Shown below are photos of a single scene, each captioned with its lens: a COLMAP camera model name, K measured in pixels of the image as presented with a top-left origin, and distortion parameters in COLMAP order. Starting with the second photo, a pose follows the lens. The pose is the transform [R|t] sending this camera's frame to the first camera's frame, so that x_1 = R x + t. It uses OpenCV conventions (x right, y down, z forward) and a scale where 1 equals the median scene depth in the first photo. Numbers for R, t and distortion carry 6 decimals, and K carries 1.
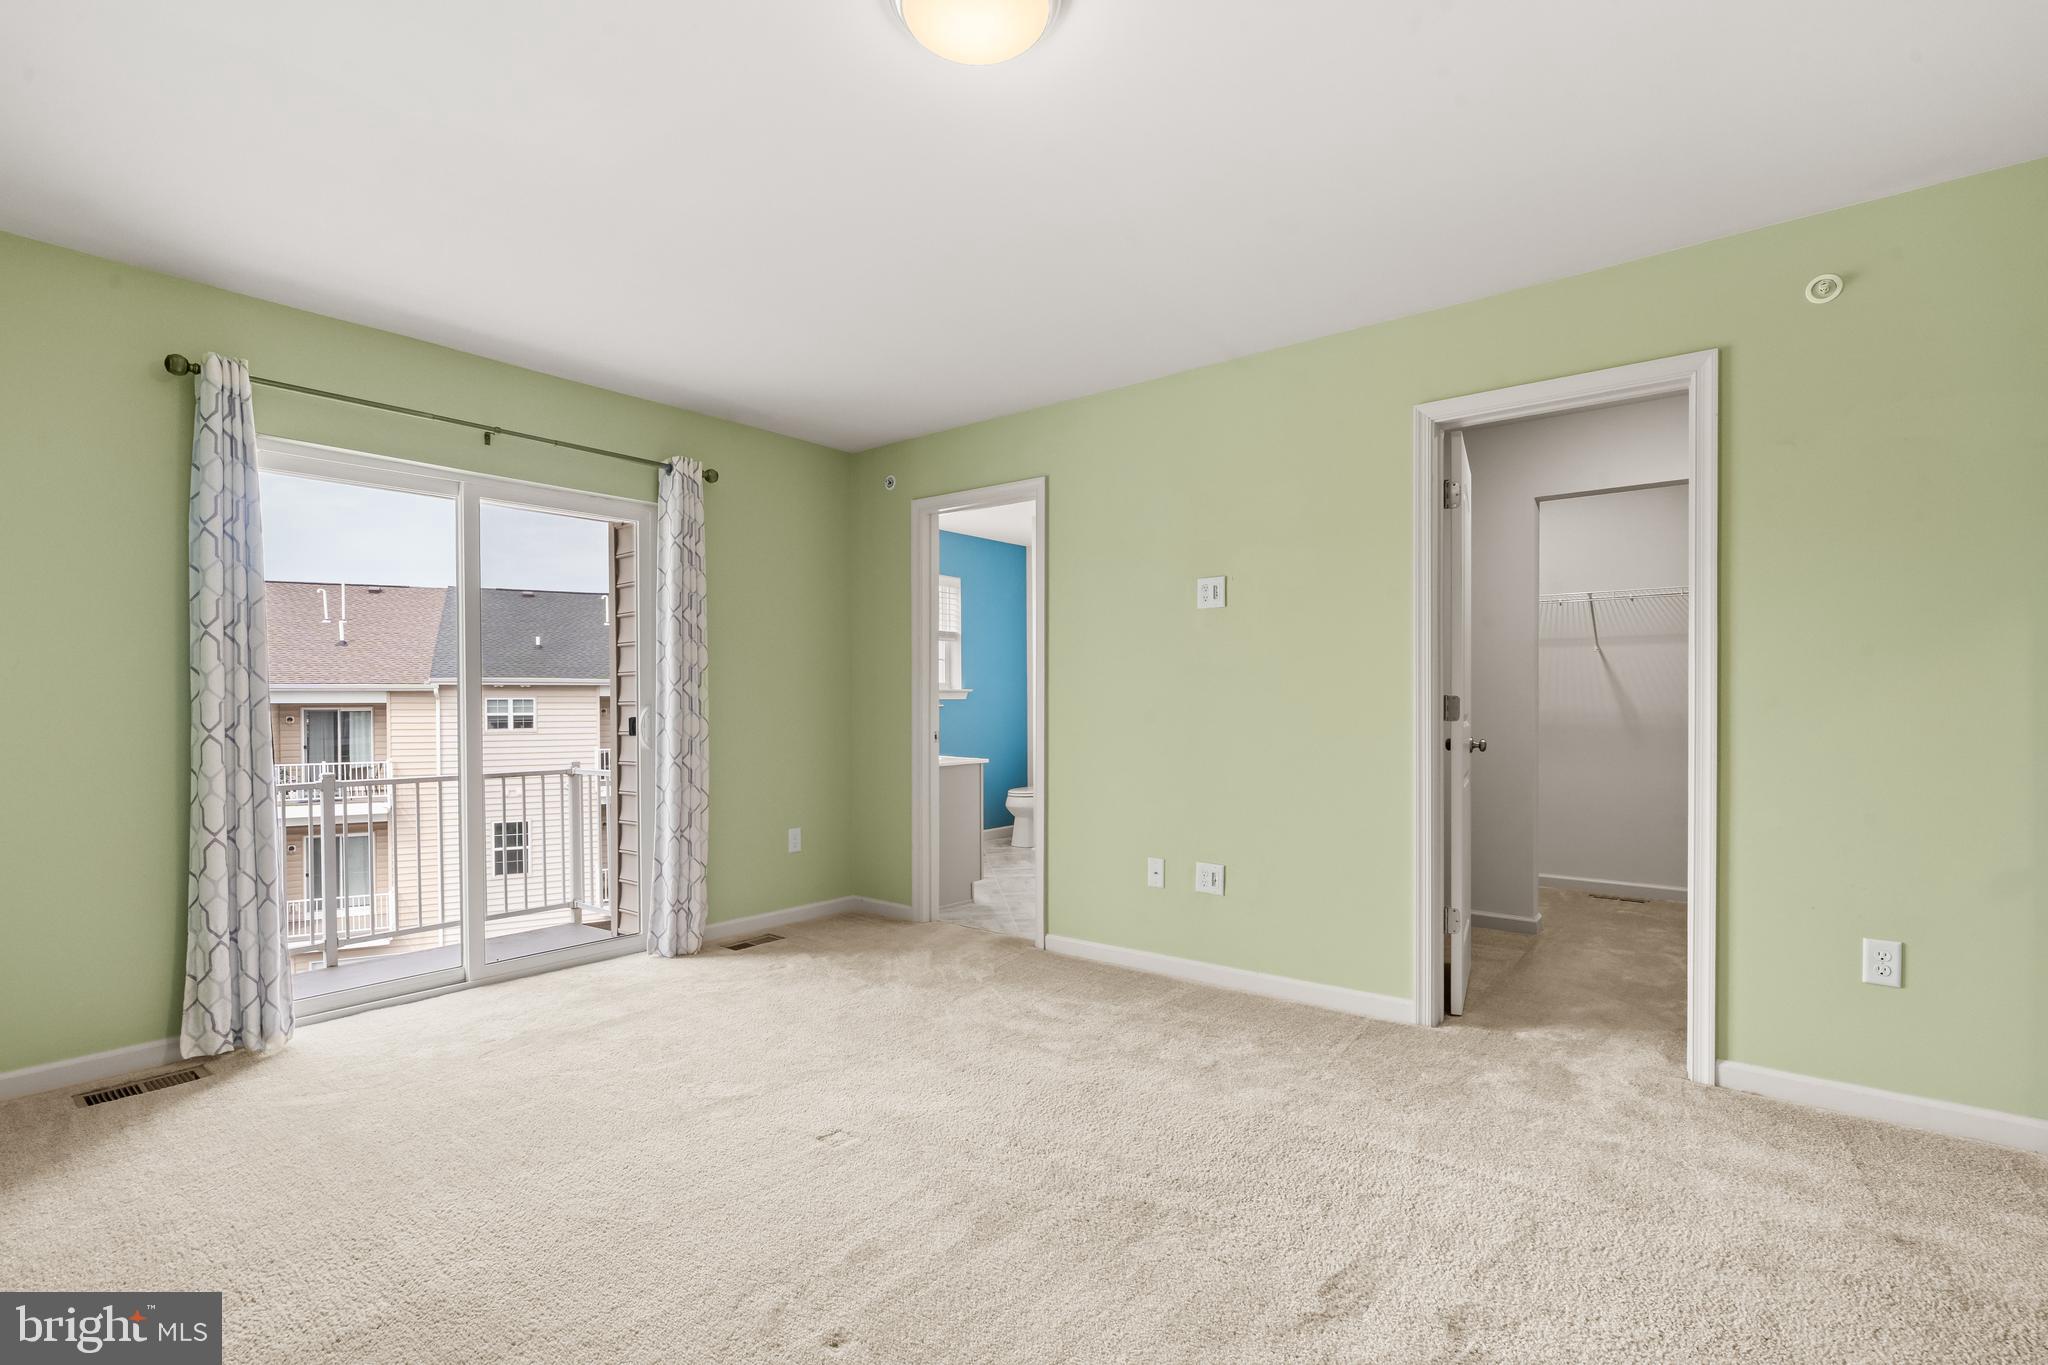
lens RADIAL K [[927.3, 0, 1028.3], [0, 927.3, 711.2], [0, 0, 1]] dist [-0.008145, 0.004871]
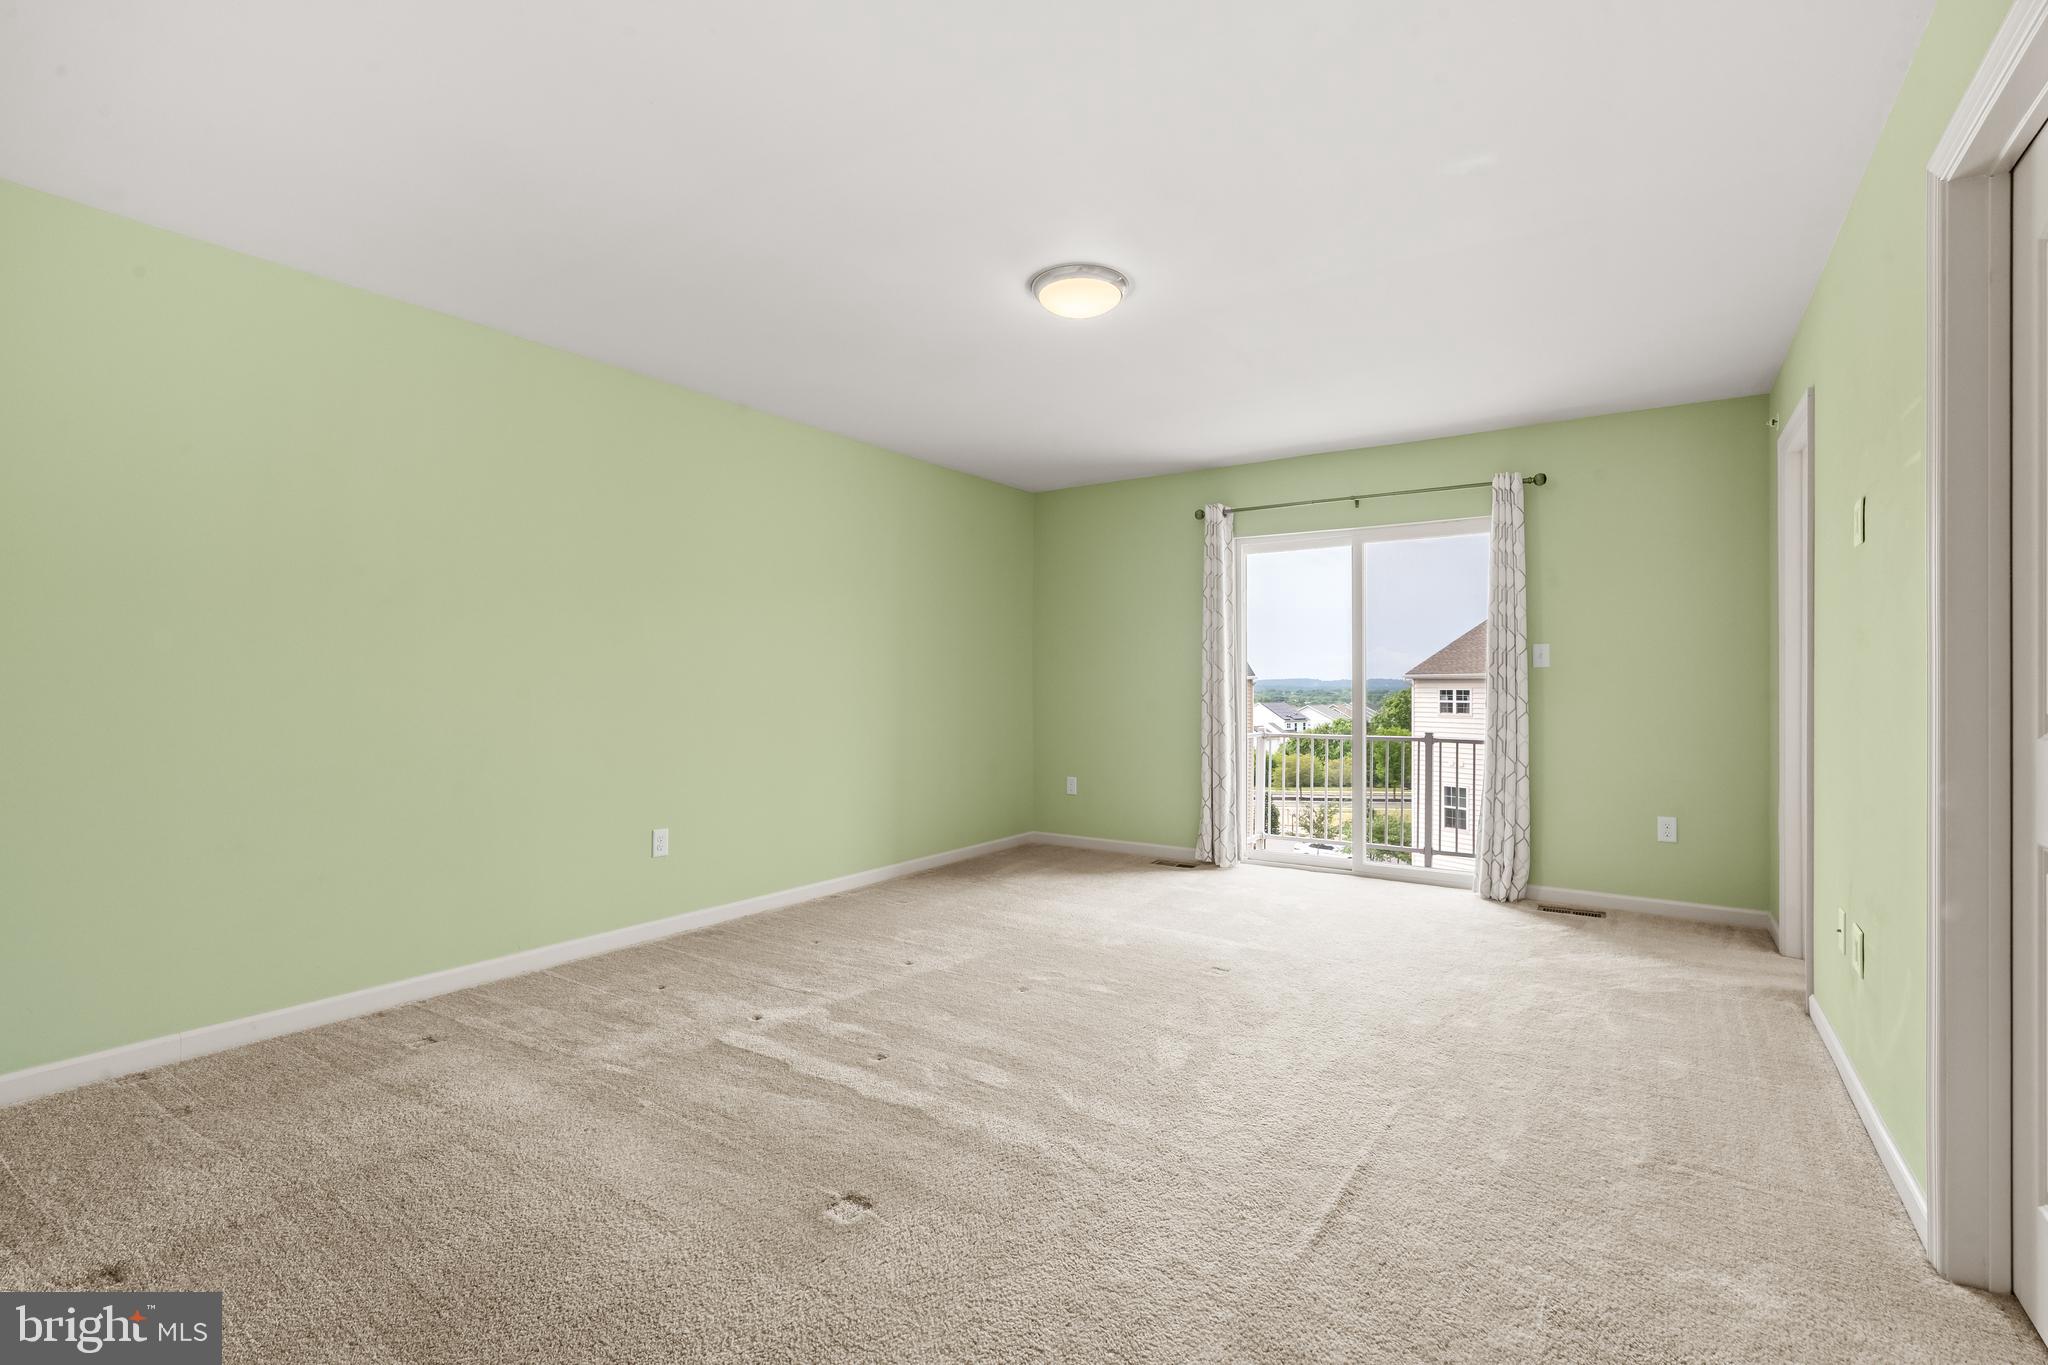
lens RADIAL K [[927.3, 0, 1044.5], [0, 927.3, 677.5], [0, 0, 1]] dist [-0.008145, 0.004871]
pose [[0.103808, -0.001646, -0.994596, 0.695875], [-0.012697, 0.999915, -0.002980, -0.006007], [0.994516, 0.012937, 0.103778, 0.300756]]
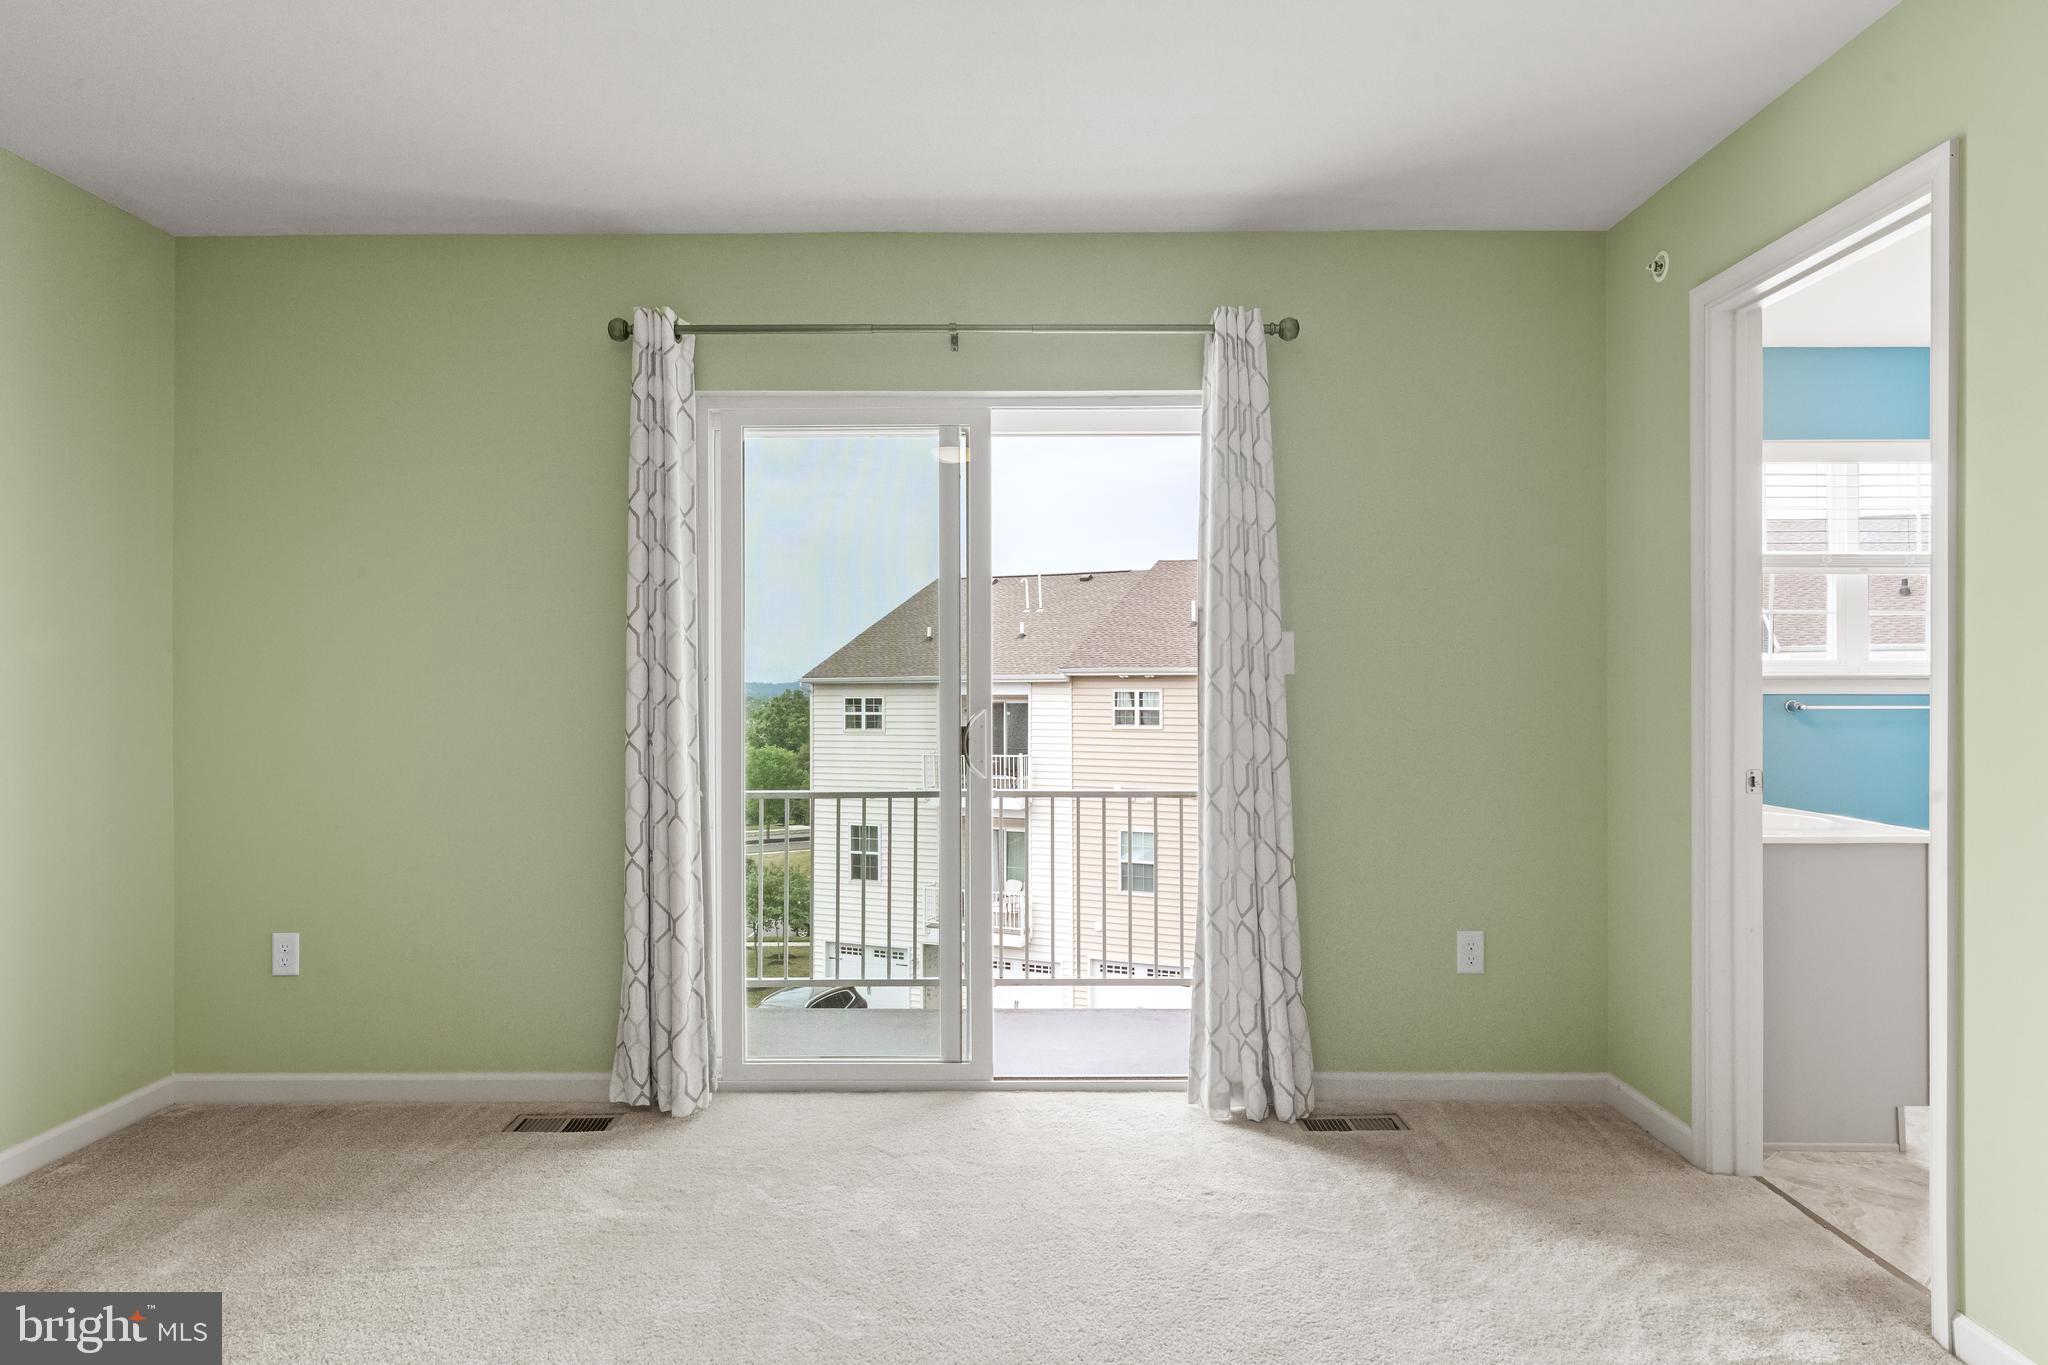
lens RADIAL K [[1249.2, 0, 1028.2], [0, 1249.2, 679.3], [0, 0, 1]] dist [-0.004134, 0.004351]
pose [[0.624879, -0.002762, -0.780717, 0.186042], [-0.008613, 0.999909, -0.010431, -0.015753], [0.780674, 0.013242, 0.624798, 0.364451]]
